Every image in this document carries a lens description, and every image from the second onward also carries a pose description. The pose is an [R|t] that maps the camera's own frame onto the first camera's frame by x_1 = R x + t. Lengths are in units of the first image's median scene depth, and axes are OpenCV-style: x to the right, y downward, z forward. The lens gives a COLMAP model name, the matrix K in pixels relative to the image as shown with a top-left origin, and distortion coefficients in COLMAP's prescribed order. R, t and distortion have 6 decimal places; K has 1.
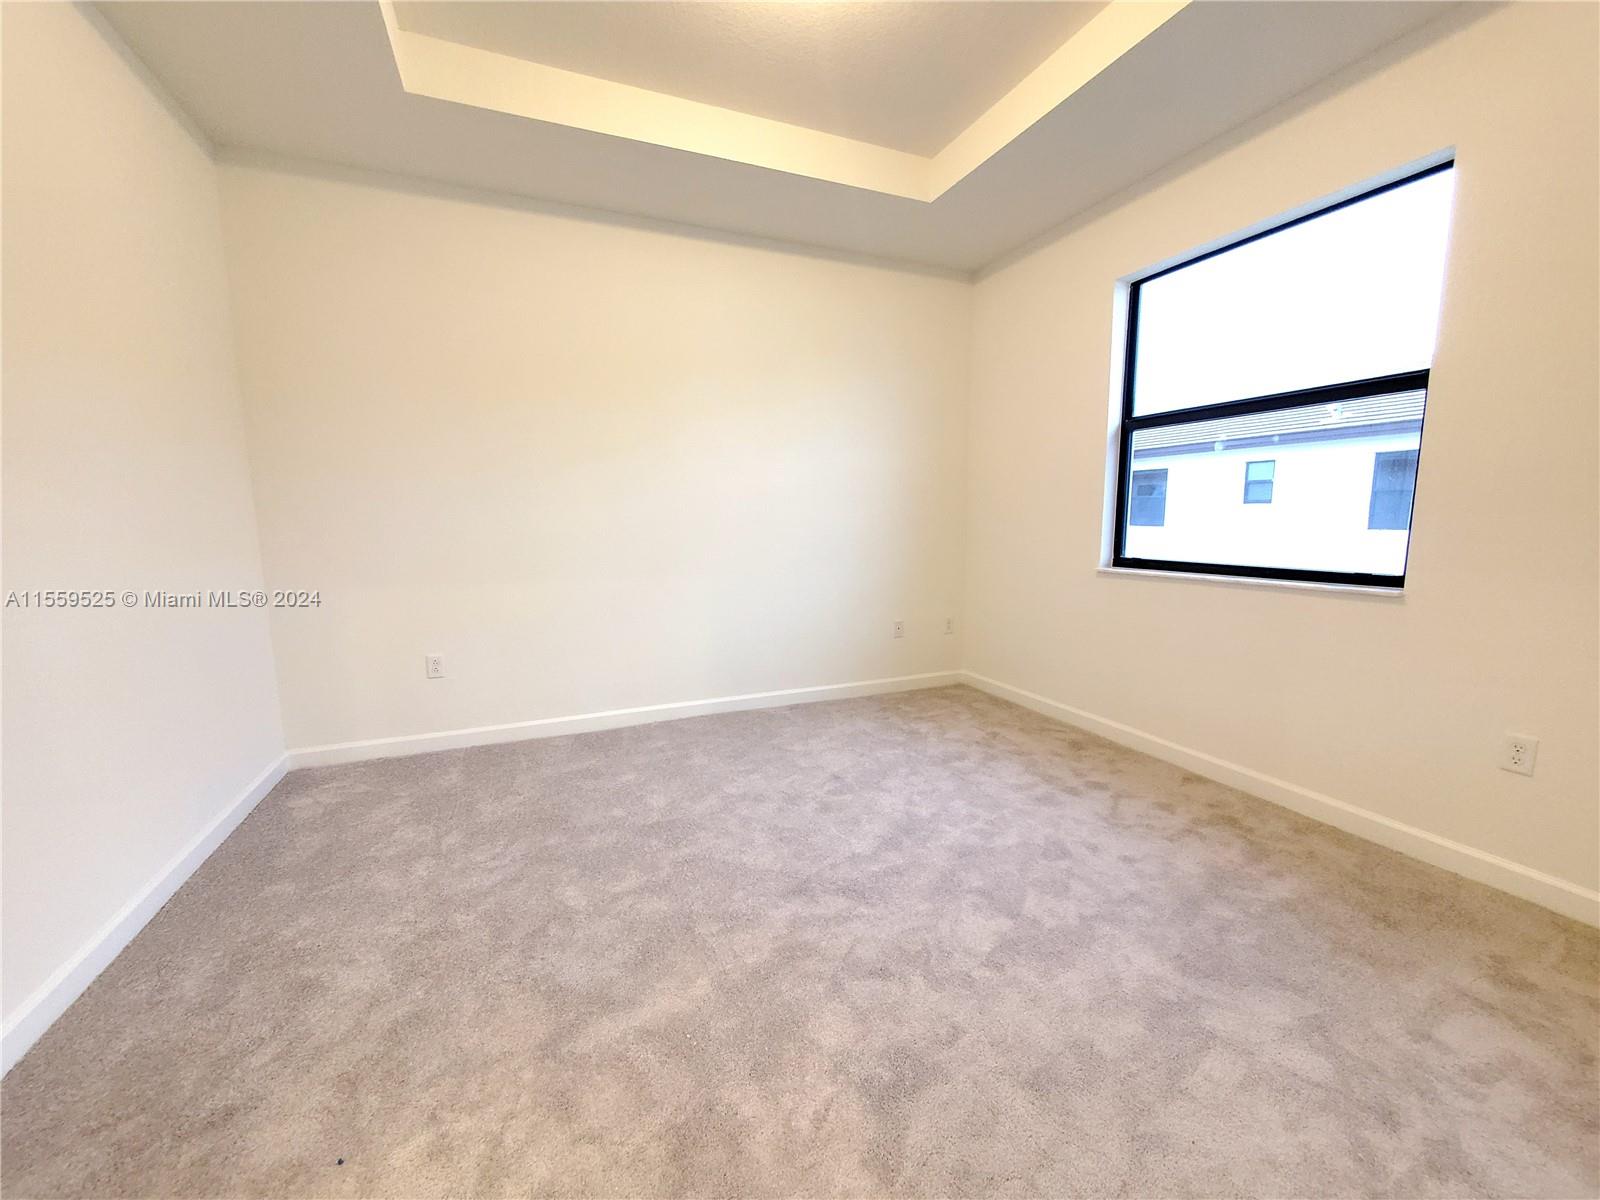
lens RADIAL K [[636.2, 0, 804.3], [0, 636.2, 598.8], [0, 0, 1]] dist [0.000774, -0.000716]
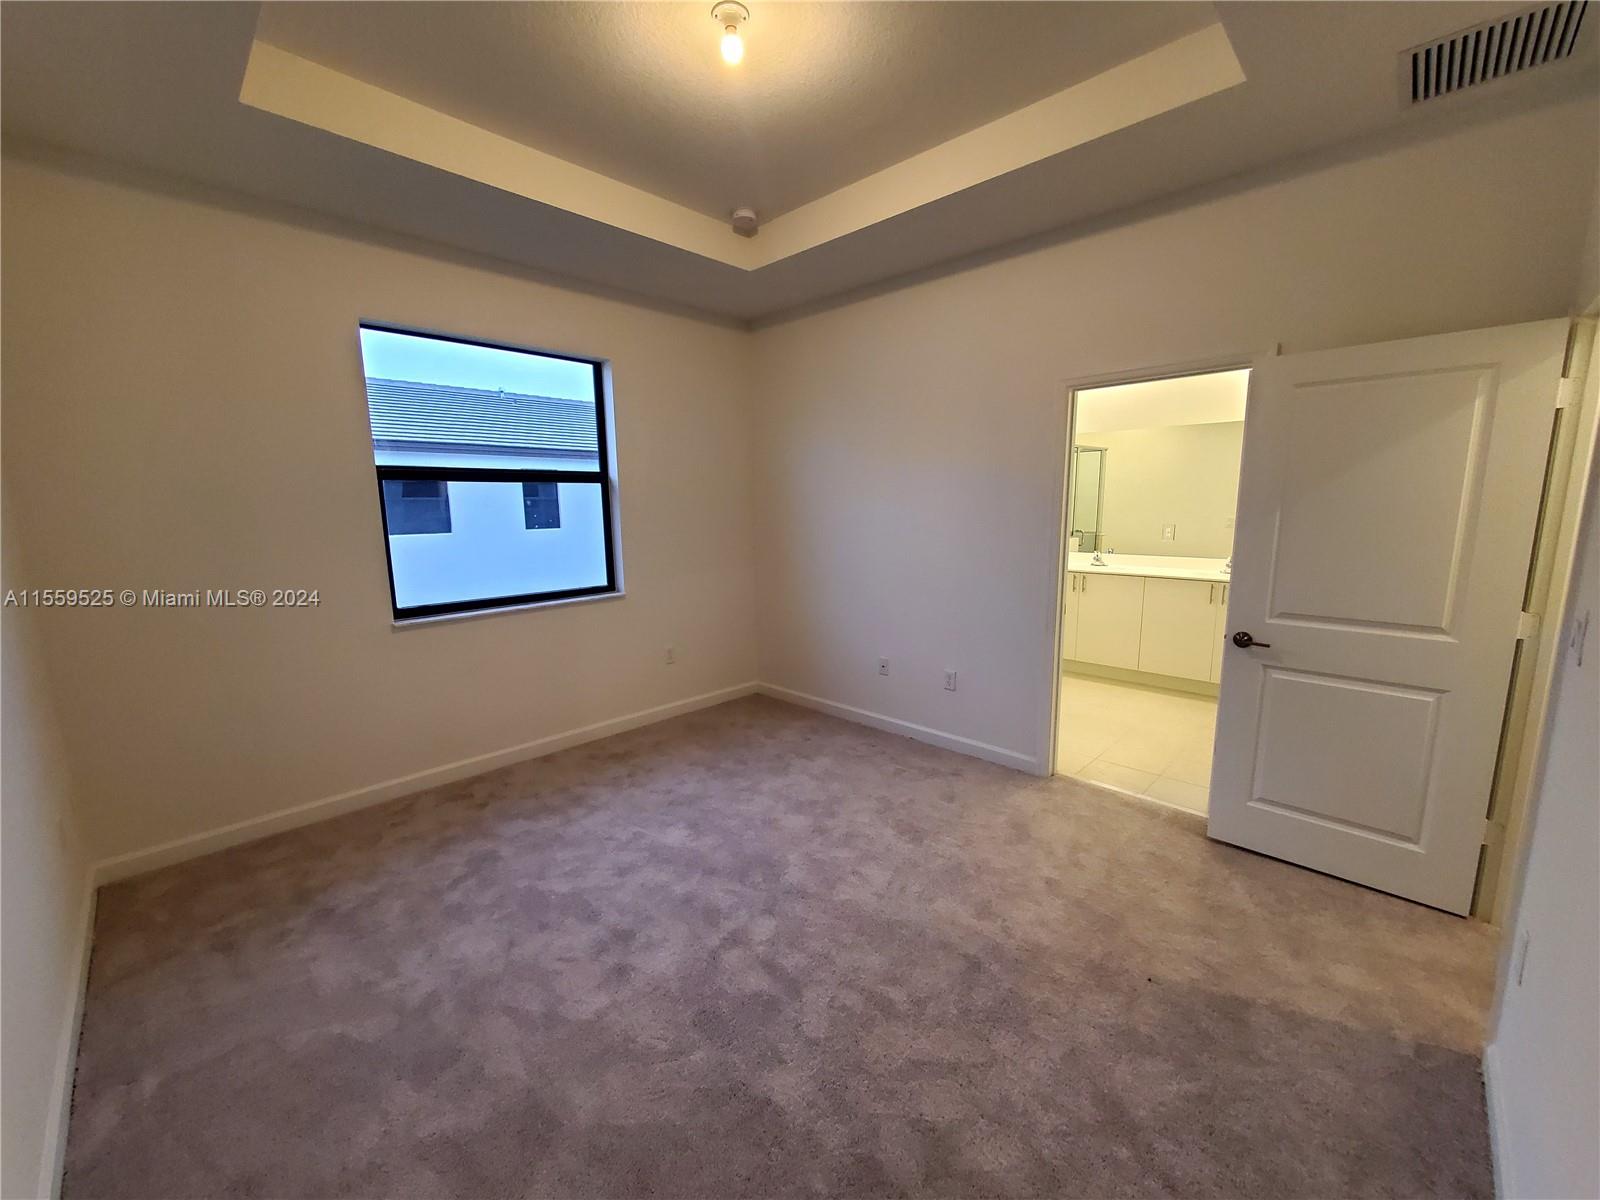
lens RADIAL K [[636.2, 0, 805.1], [0, 636.2, 600.6], [0, 0, 1]] dist [0.000774, -0.000716]
pose [[-0.374155, -0.141692, 0.916478, -0.664607], [0.133425, 0.969752, 0.204399, -0.206059], [-0.917718, 0.198758, -0.343932, 0.811276]]
